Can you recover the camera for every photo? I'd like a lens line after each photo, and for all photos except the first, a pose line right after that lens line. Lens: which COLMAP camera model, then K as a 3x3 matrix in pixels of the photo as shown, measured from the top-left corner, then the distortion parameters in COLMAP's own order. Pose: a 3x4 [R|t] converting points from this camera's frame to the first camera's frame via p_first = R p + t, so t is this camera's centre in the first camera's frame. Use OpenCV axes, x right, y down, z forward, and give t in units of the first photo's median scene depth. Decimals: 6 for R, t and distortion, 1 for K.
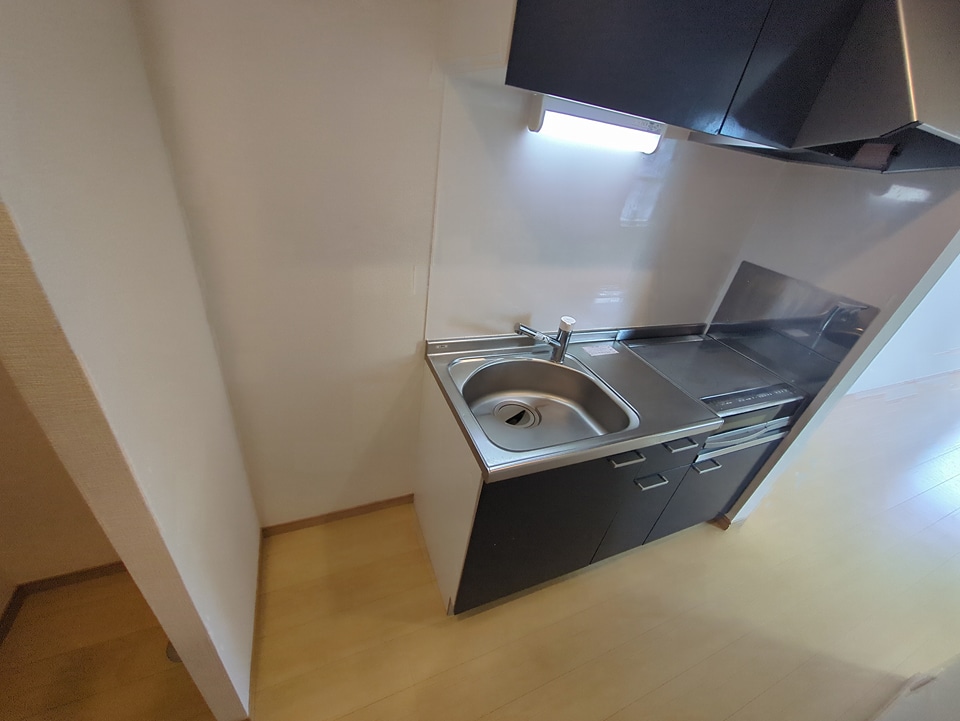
lens RADIAL K [[375.7, 0, 482.3], [0, 375.7, 361.0], [0, 0, 1]] dist [-0.000915, 0.000674]
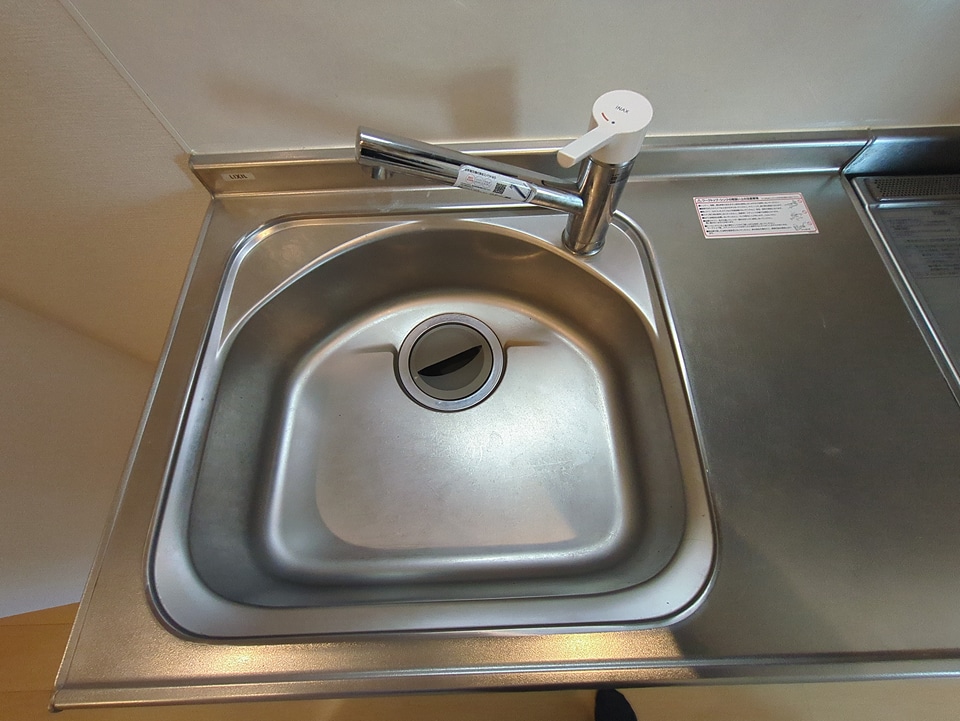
lens RADIAL K [[375.7, 0, 482.3], [0, 375.7, 361.0], [0, 0, 1]] dist [-0.000915, 0.000674]
pose [[0.922519, 0.260807, -0.284495, 0.223346], [-0.051941, 0.814318, 0.578091, -0.097493], [0.382440, -0.518523, 0.764770, 0.600243]]
